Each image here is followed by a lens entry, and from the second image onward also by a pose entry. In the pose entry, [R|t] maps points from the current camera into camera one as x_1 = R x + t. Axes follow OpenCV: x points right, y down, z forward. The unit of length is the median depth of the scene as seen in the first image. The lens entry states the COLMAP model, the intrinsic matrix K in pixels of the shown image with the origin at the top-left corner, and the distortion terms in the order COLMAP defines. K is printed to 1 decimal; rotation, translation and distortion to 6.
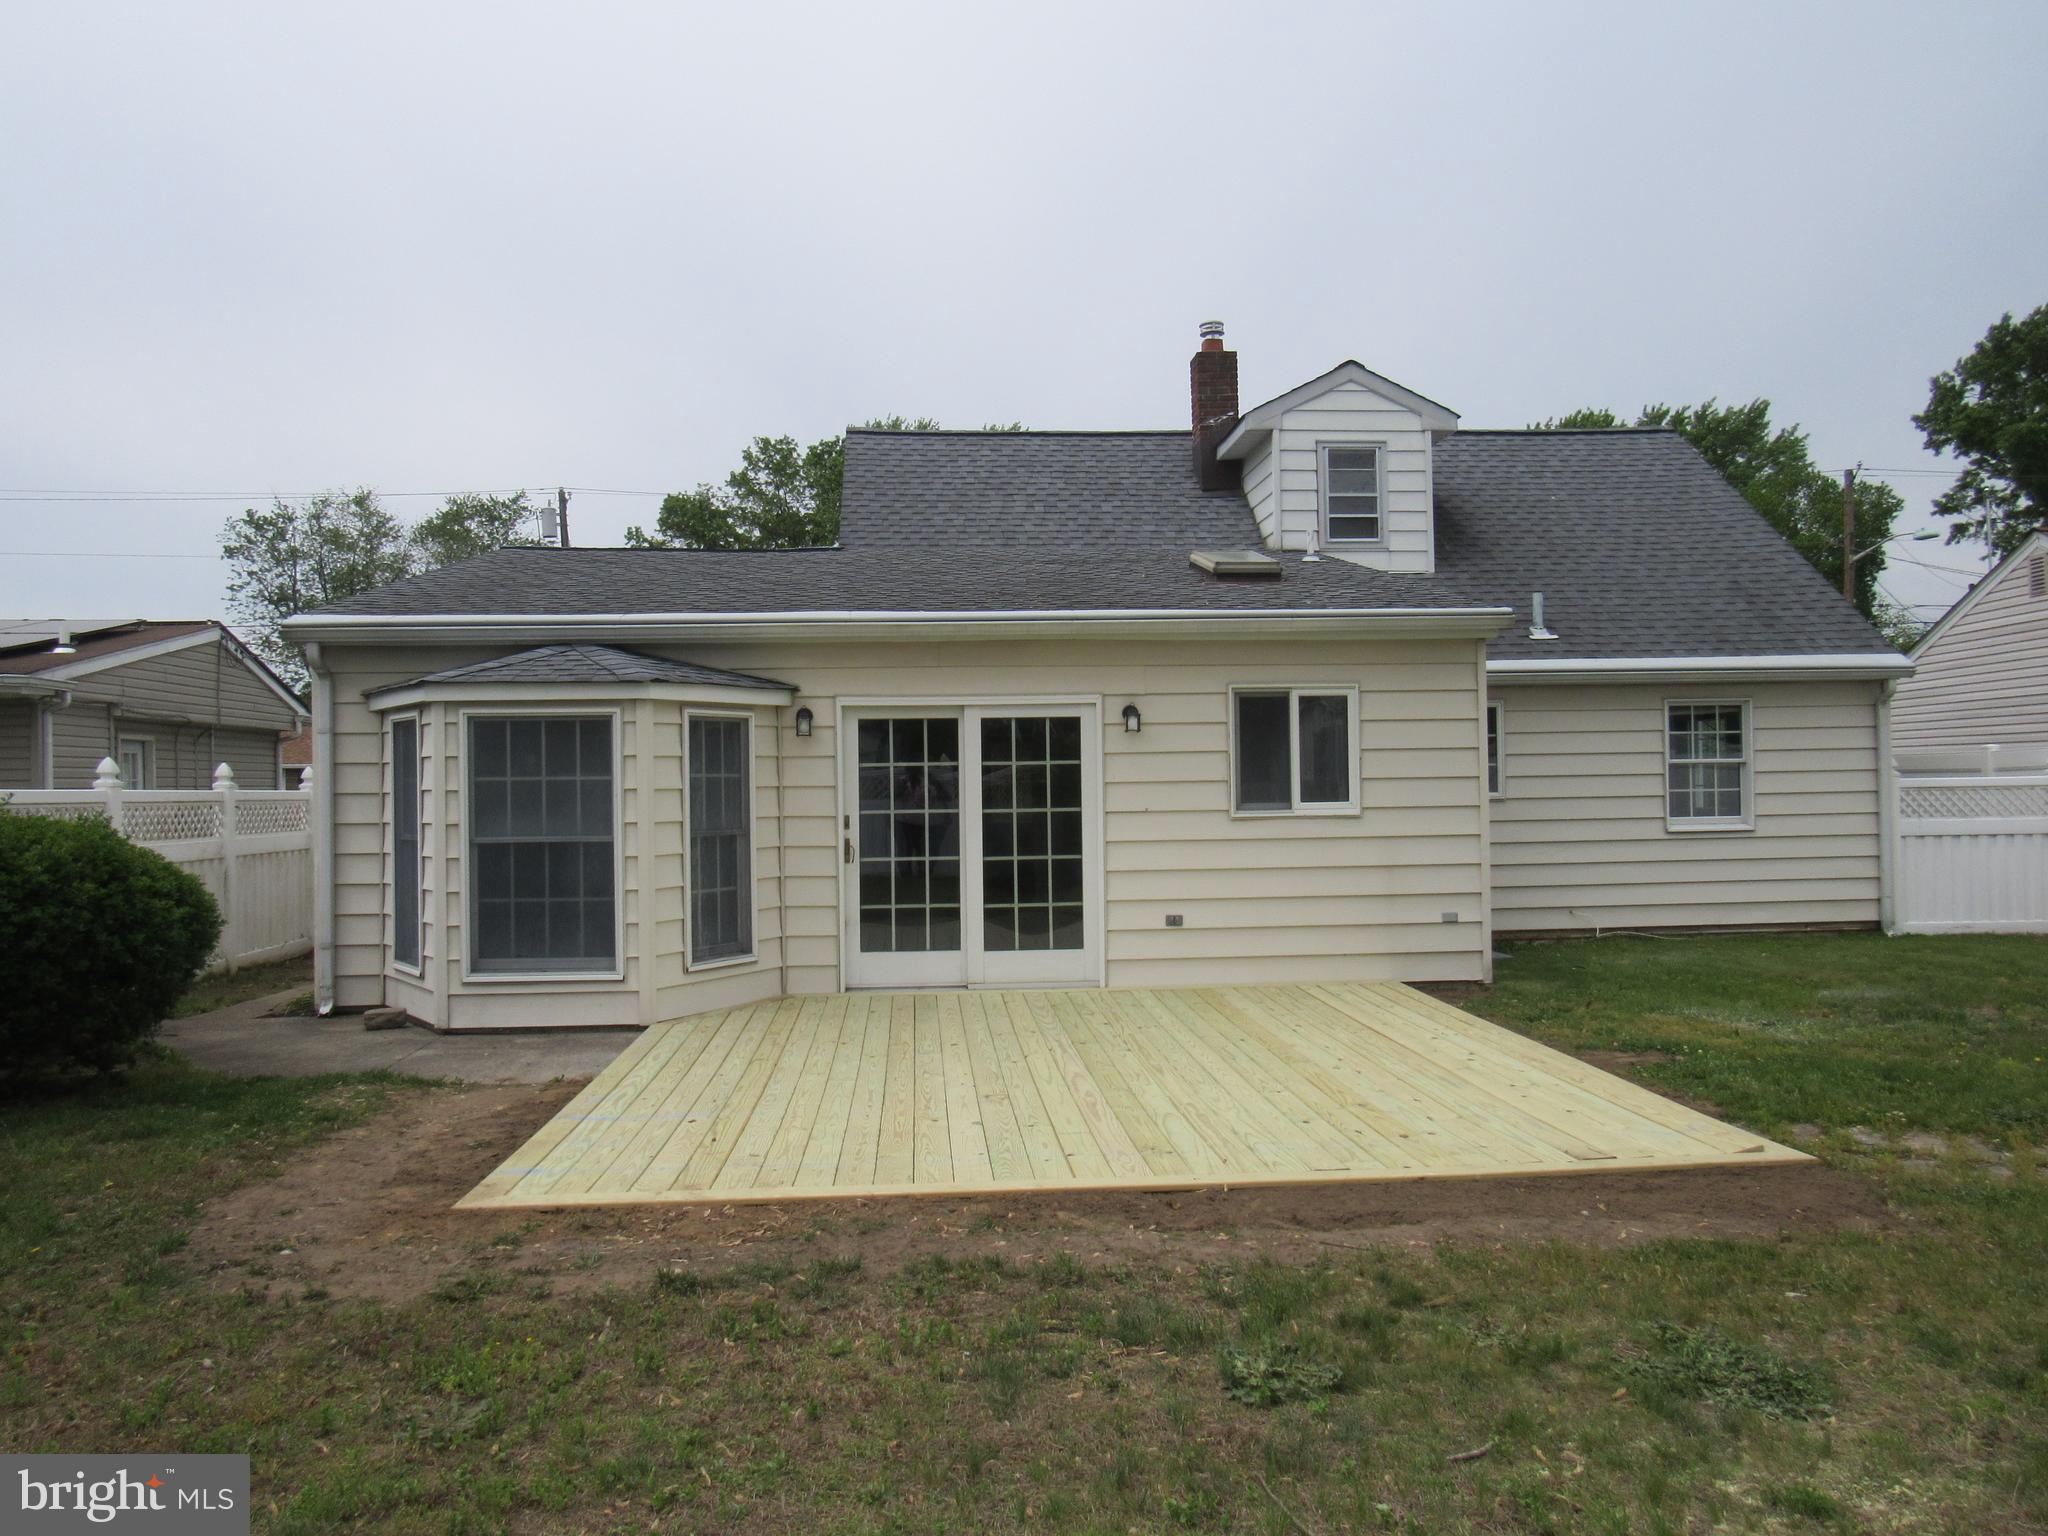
lens RADIAL K [[1451.1, 0, 1014.9], [0, 1451.1, 743.4], [0, 0, 1]] dist [-0.037362, 0.029883]
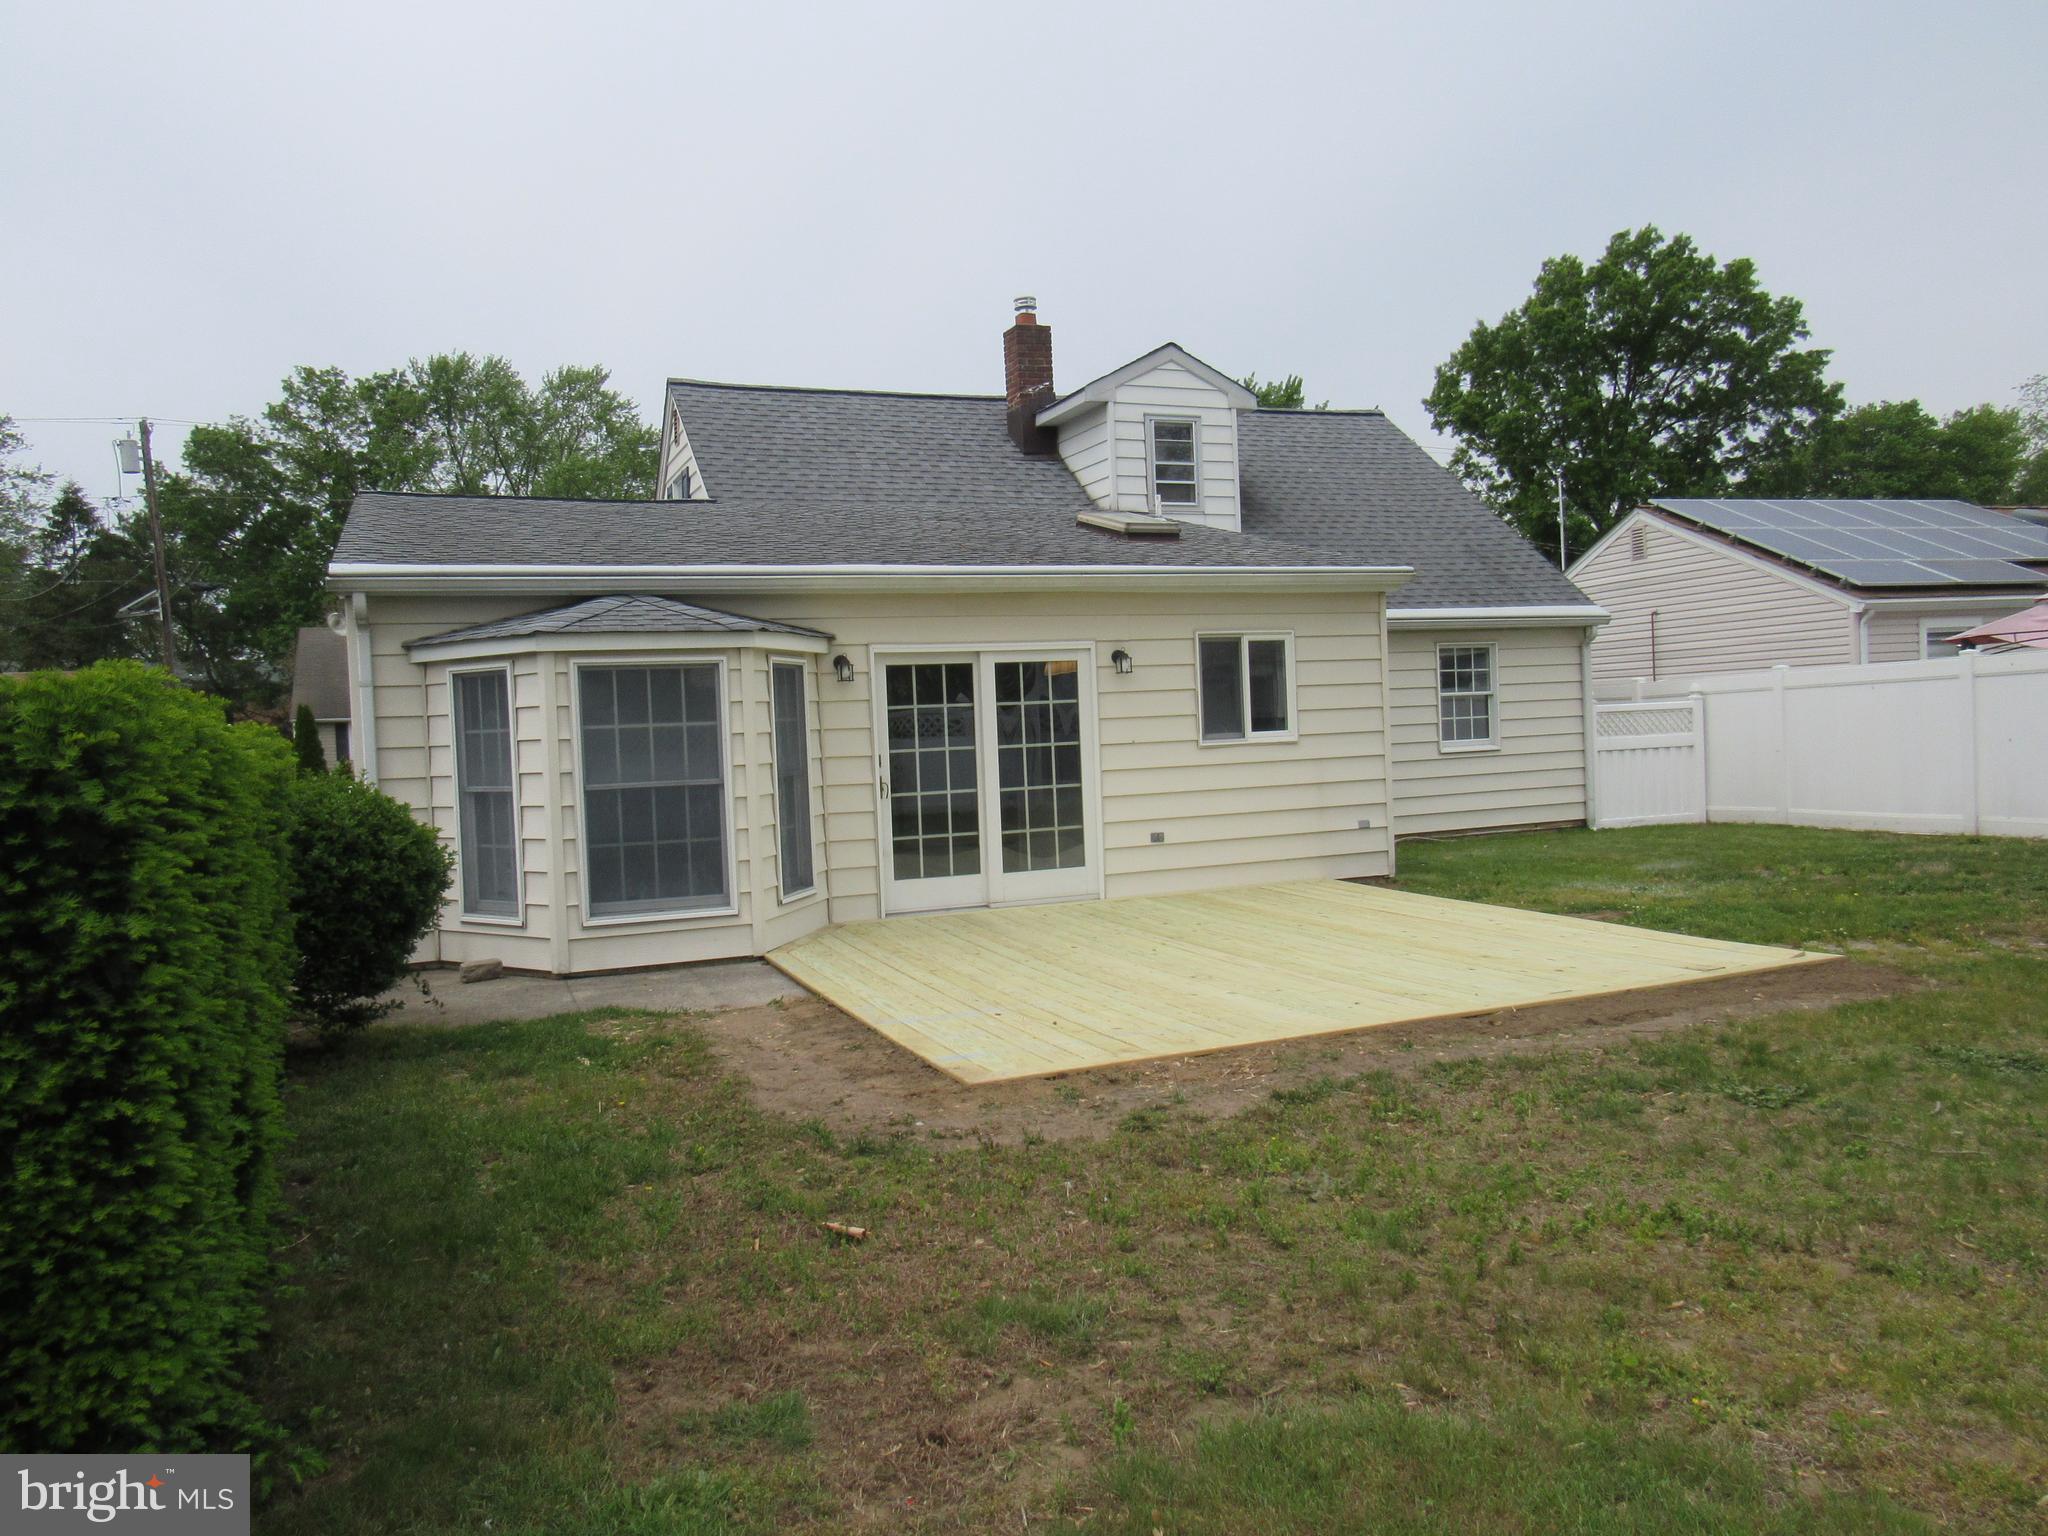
lens RADIAL K [[1451.1, 0, 1014.9], [0, 1451.1, 743.4], [0, 0, 1]] dist [-0.037362, 0.029883]
pose [[0.949491, -0.028445, 0.312503, -0.354057], [0.018012, 0.999181, 0.036221, 0.004058], [-0.313277, -0.028763, 0.949226, -0.052596]]
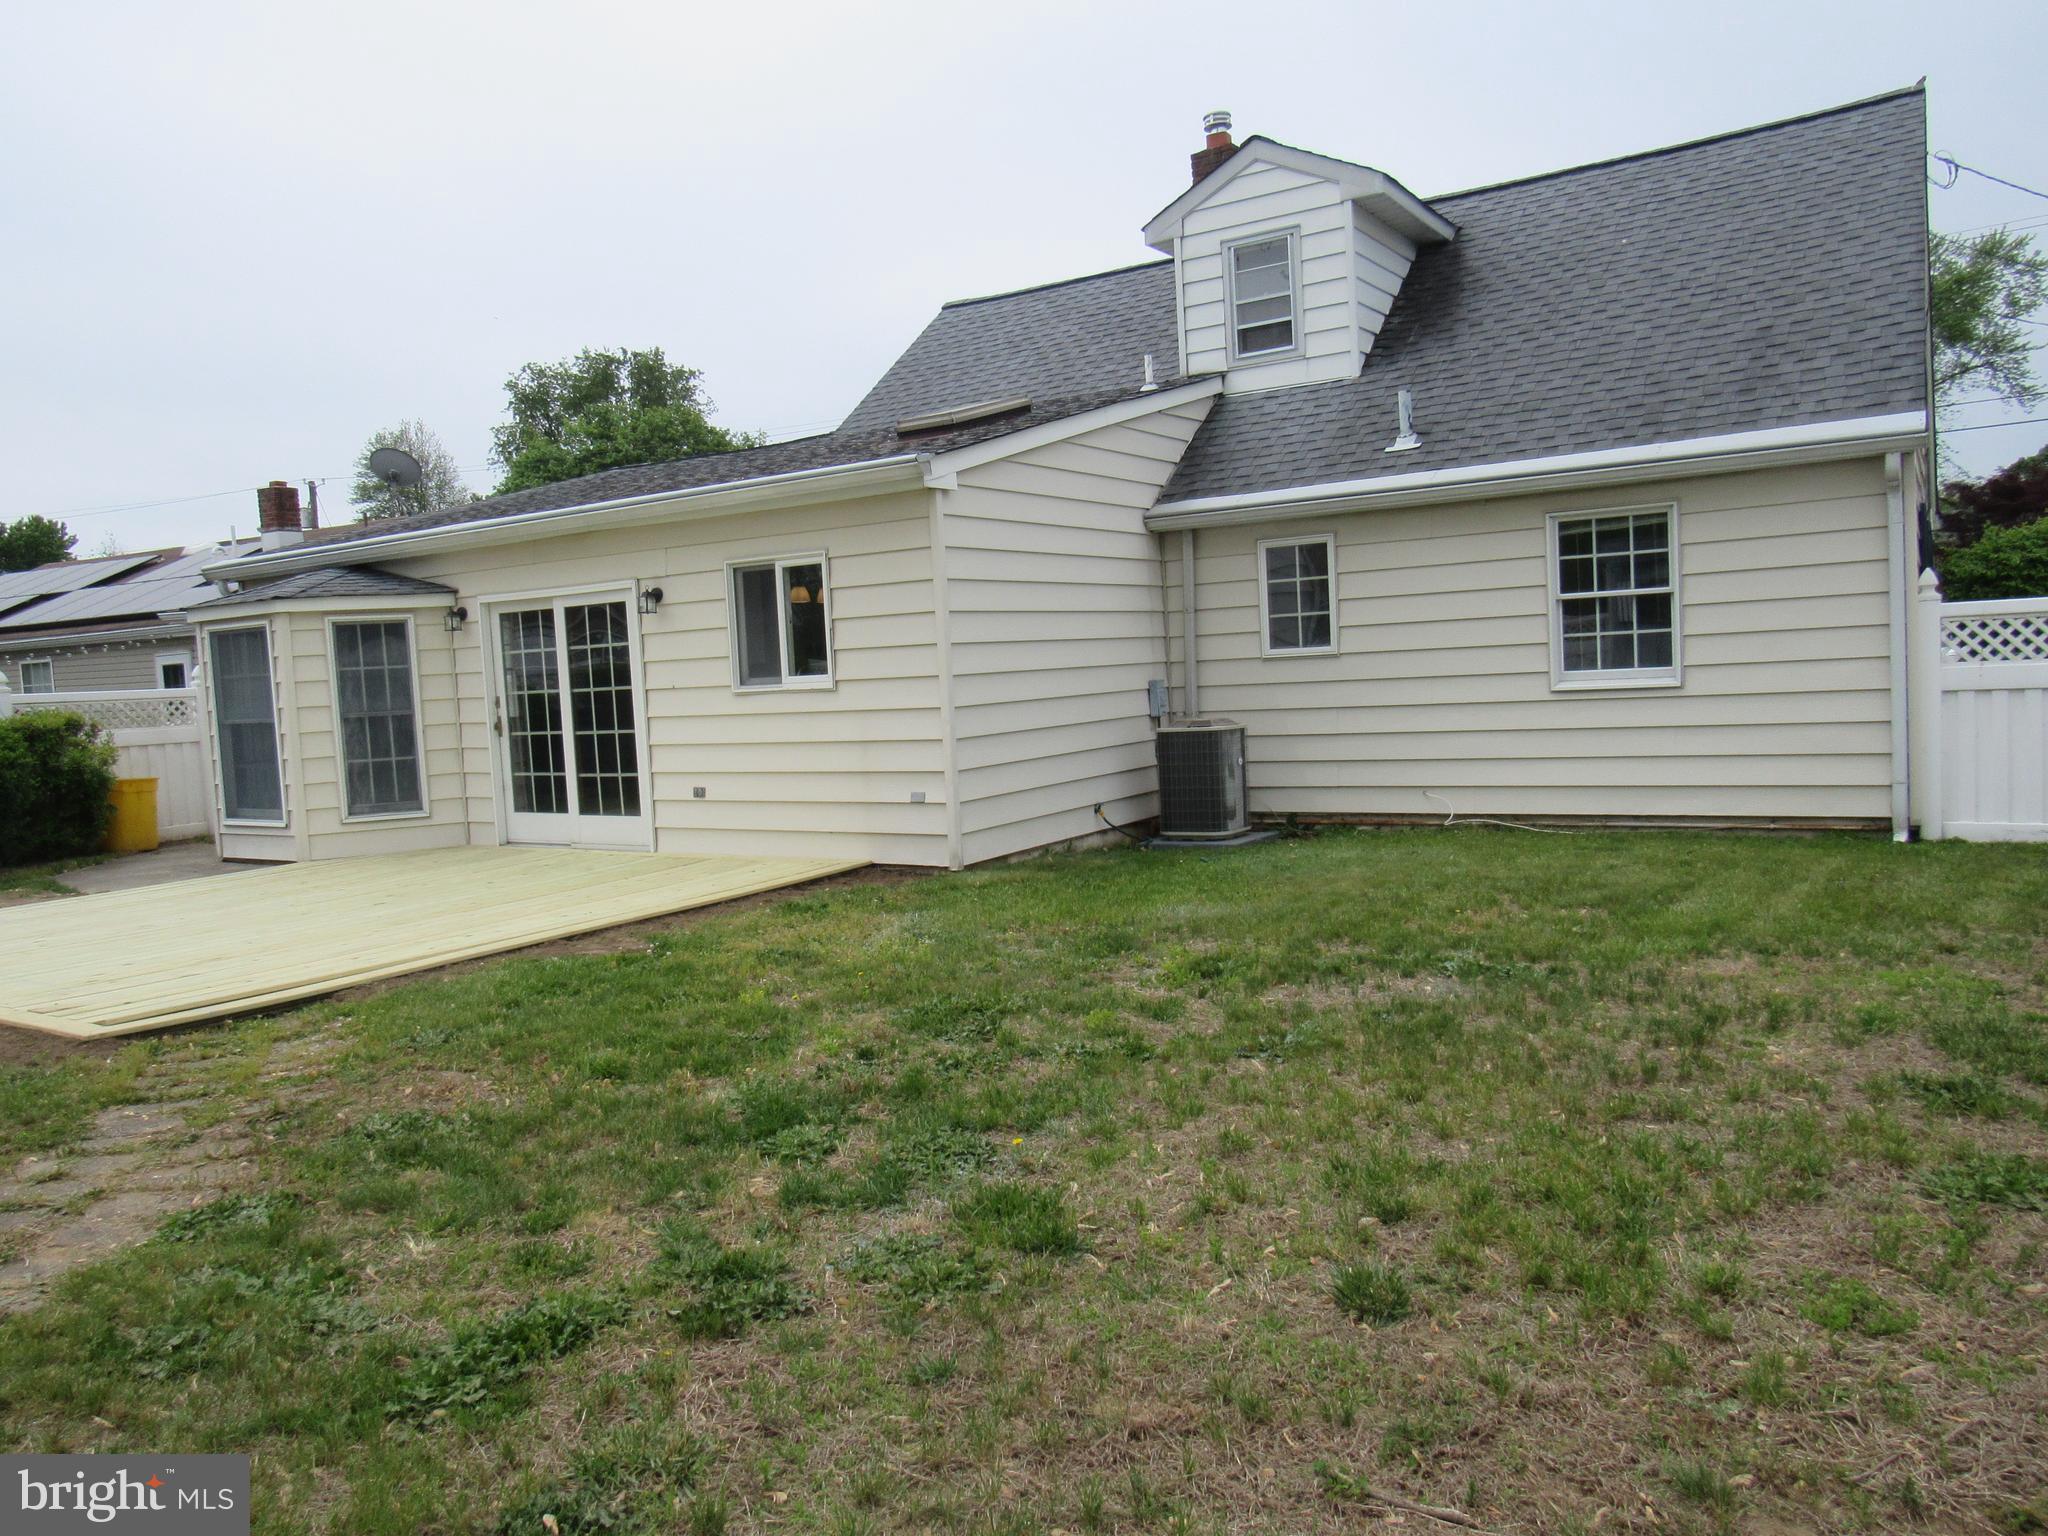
lens RADIAL K [[1451.1, 0, 1014.9], [0, 1451.1, 743.4], [0, 0, 1]] dist [-0.037362, 0.029883]
pose [[0.805299, 0.006485, -0.592833, 0.909980], [0.056701, 0.994514, 0.087900, 0.008493], [0.590151, -0.104400, 0.800514, 0.304717]]
